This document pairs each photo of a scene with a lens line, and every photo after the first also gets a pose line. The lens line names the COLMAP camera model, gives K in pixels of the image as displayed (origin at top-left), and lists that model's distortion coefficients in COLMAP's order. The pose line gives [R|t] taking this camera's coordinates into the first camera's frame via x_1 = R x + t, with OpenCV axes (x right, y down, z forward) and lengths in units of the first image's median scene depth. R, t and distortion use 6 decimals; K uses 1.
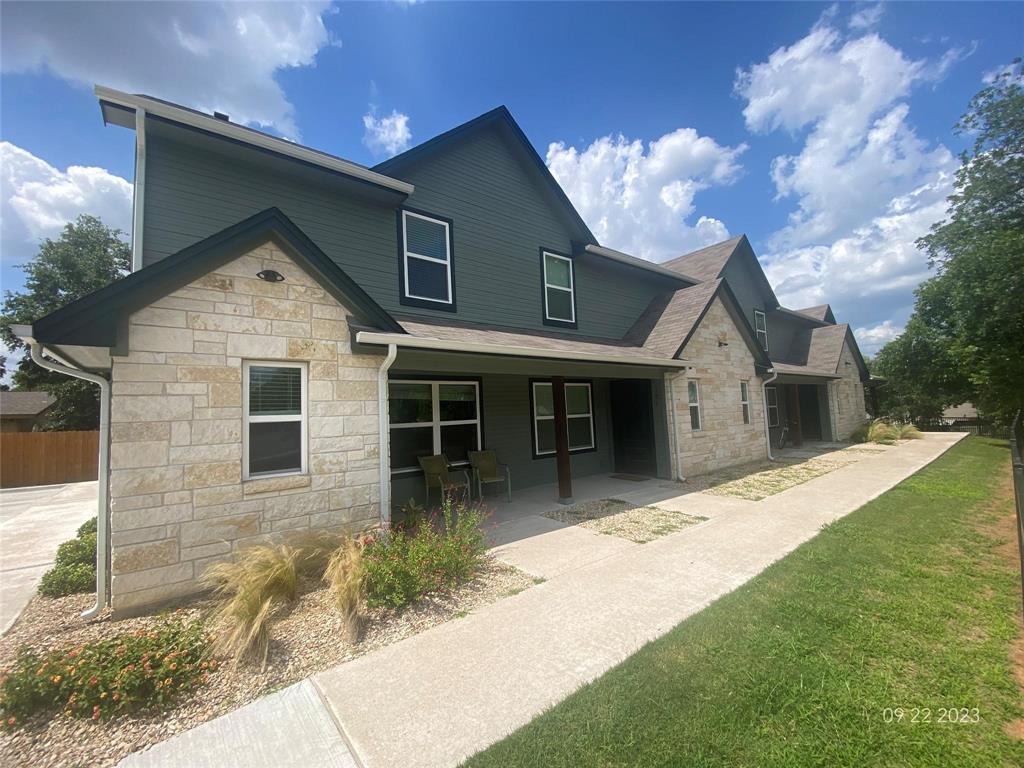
lens RADIAL K [[416.0, 0, 503.5], [0, 416.0, 387.0], [0, 0, 1]] dist [-0.002987, -0.001593]
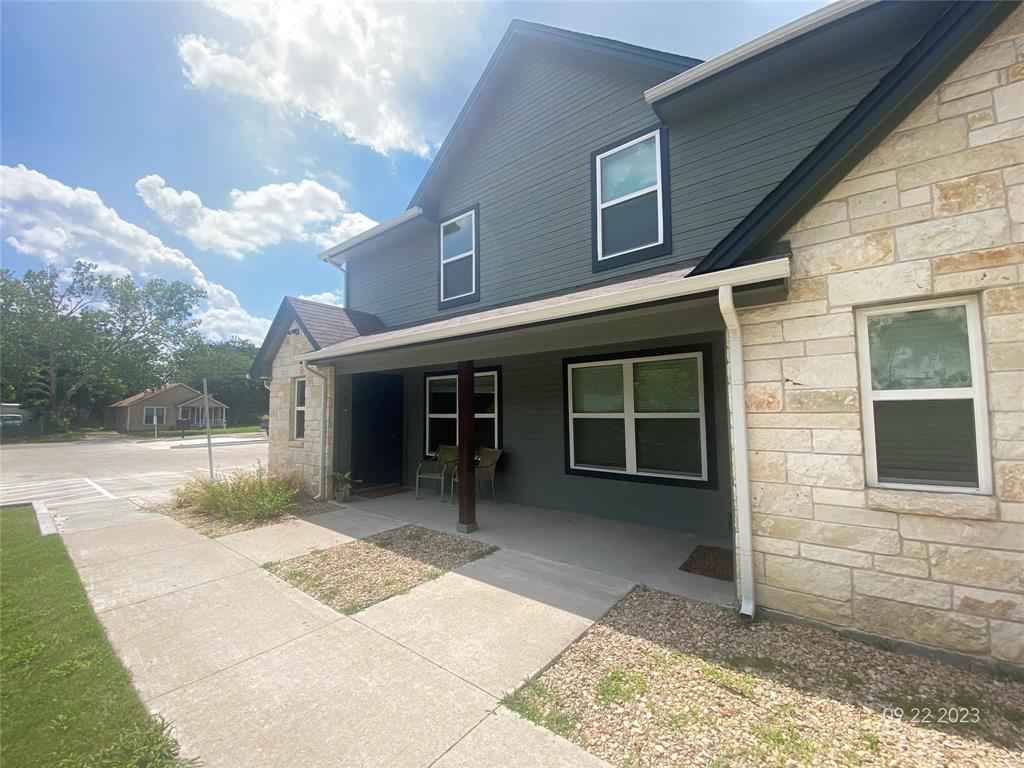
lens RADIAL K [[417.2, 0, 504.0], [0, 417.2, 381.6], [0, 0, 1]] dist [0.000811, -0.001214]
pose [[0.212955, -0.026745, -0.976696, 0.818691], [0.072359, 0.997312, -0.011532, 0.021276], [0.974379, -0.068216, 0.214318, 0.831318]]
